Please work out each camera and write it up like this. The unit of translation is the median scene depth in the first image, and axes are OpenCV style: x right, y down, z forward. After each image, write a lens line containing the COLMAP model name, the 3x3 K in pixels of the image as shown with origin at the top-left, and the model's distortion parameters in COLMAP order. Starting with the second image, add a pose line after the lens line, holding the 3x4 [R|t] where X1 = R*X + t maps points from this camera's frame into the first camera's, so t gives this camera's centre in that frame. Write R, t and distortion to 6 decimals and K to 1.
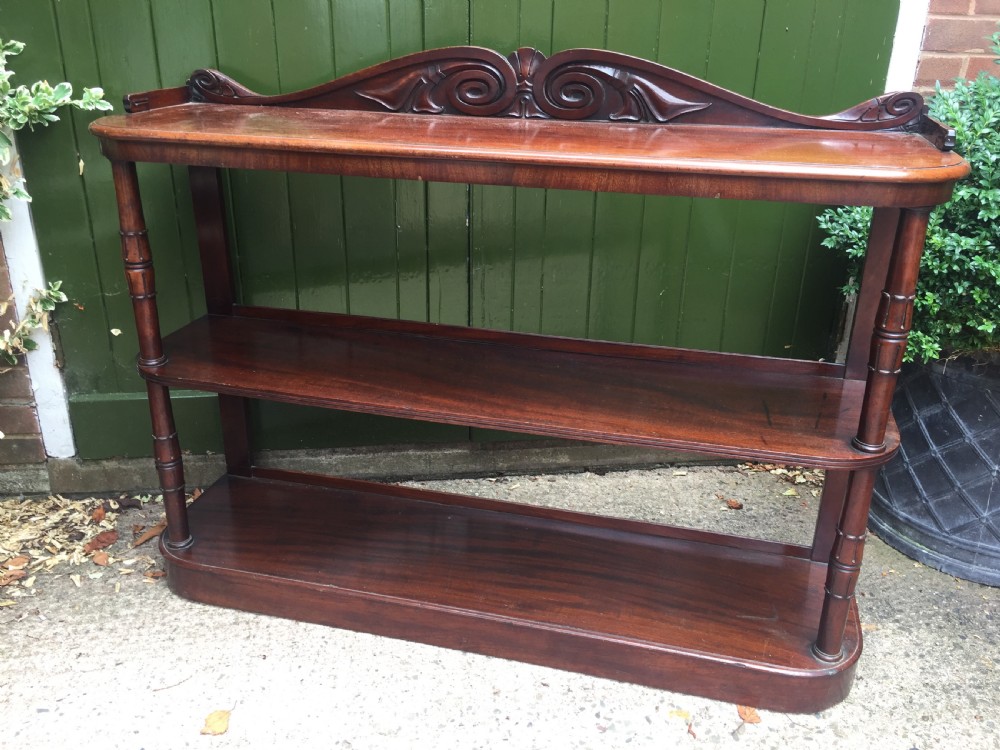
lens RADIAL K [[851.0, 0, 499.3], [0, 851.0, 378.6], [0, 0, 1]] dist [0.075640, -0.110046]
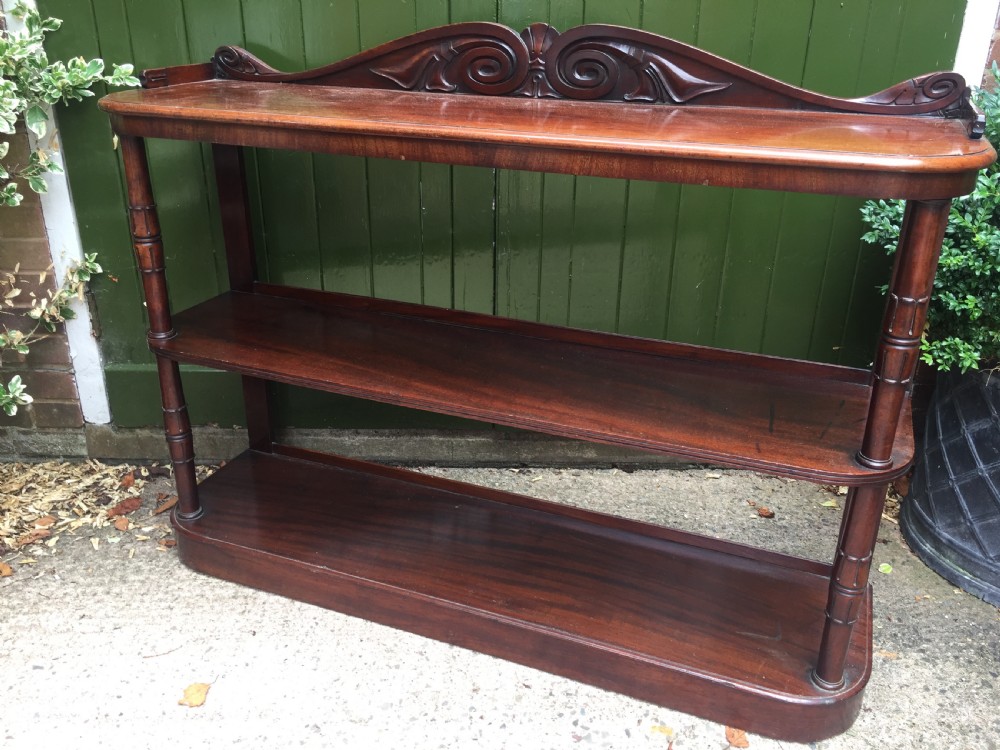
lens RADIAL K [[851.0, 0, 500.4], [0, 851.0, 377.7], [0, 0, 1]] dist [0.075640, -0.110046]
pose [[0.992017, 0.048719, -0.116311, 0.107706], [-0.046870, 0.998728, 0.018575, -0.006574], [0.117068, -0.012975, 0.993039, 0.036151]]
